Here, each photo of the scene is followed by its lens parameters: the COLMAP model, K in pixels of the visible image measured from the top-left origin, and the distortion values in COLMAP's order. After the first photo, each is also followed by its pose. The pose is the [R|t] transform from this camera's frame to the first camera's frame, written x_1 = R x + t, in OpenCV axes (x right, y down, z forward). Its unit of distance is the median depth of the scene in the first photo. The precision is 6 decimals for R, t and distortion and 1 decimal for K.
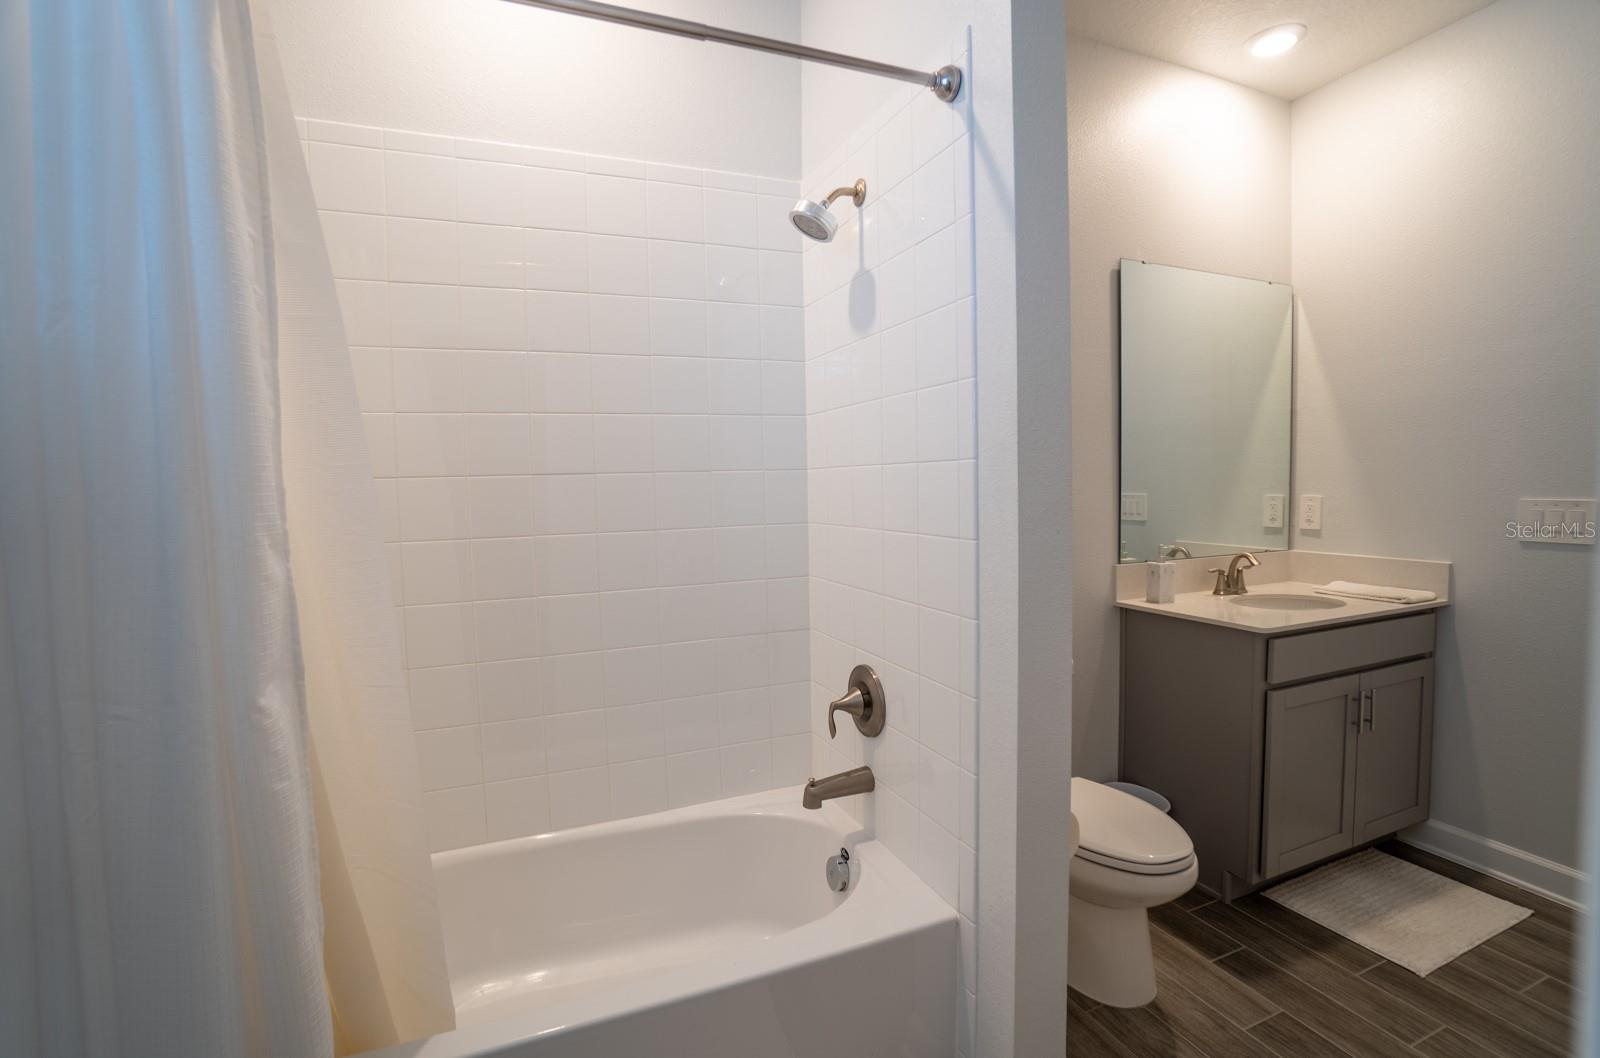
lens RADIAL K [[716.0, 0, 809.4], [0, 716.0, 535.4], [0, 0, 1]] dist [-0.007043, 0.002222]
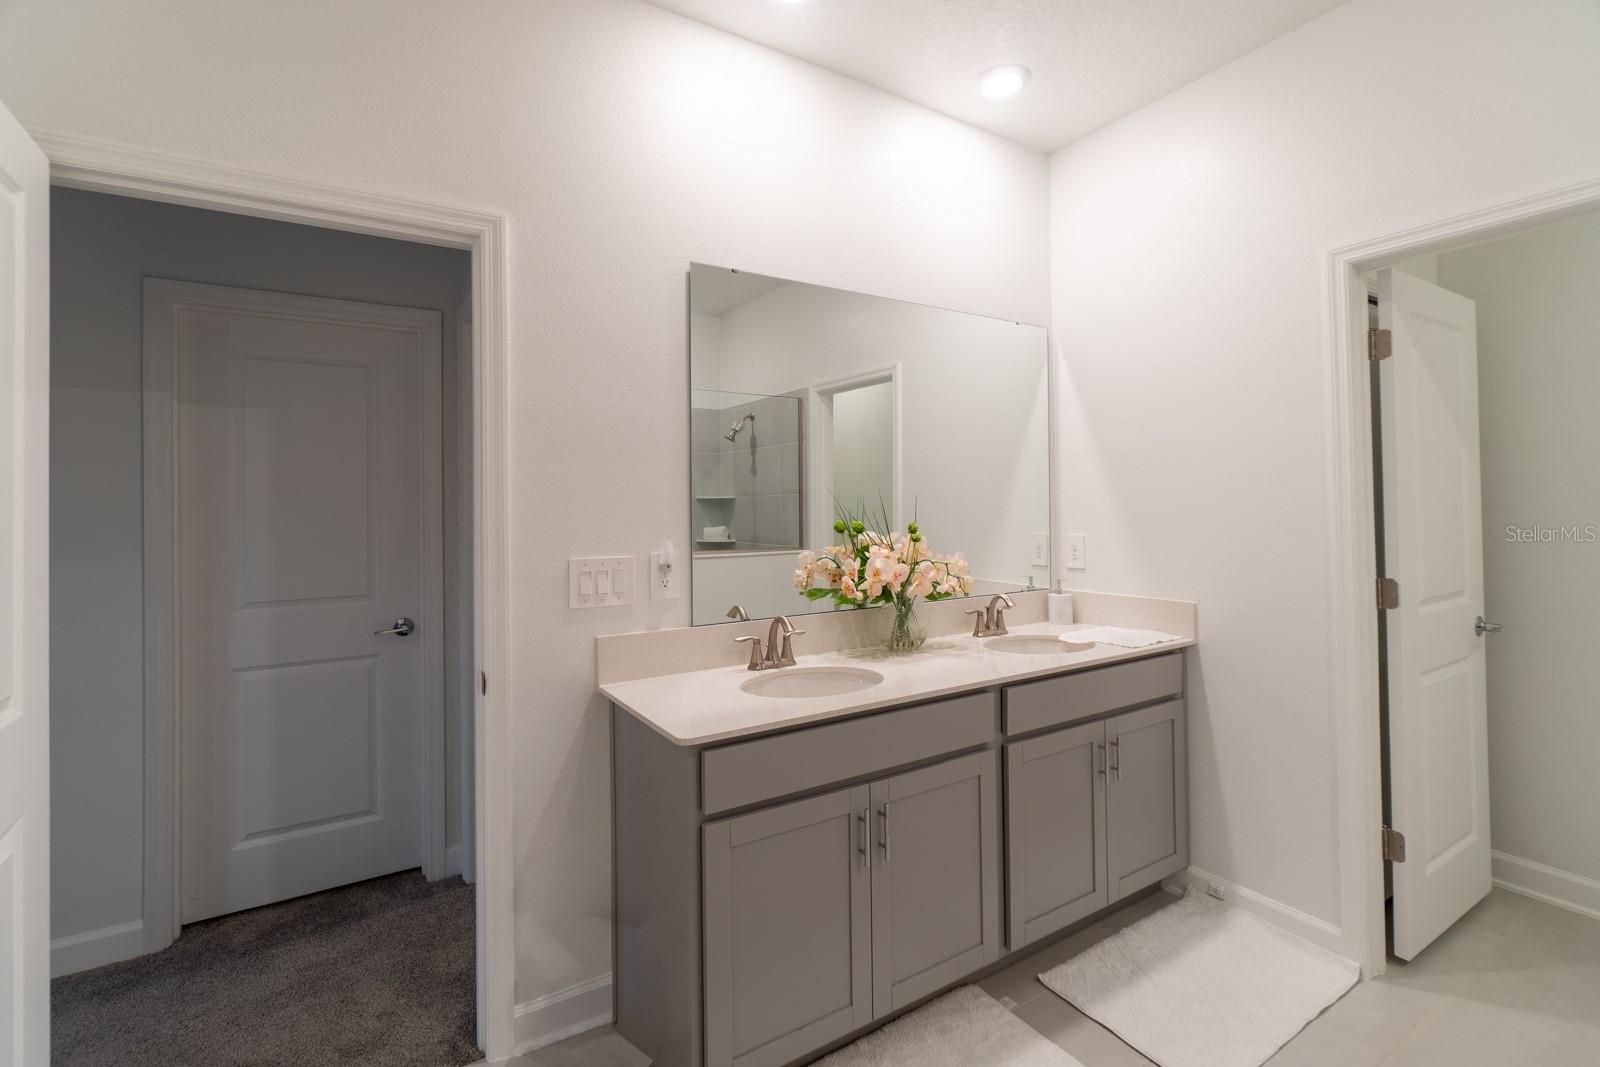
lens RADIAL K [[716.0, 0, 746.4], [0, 716.0, 521.7], [0, 0, 1]] dist [-0.007043, 0.002222]
pose [[0.993583, 0.002459, 0.113078, 0.167710], [0.005157, 0.997739, -0.067005, -0.009683], [-0.112987, 0.067158, 0.991324, 0.074598]]
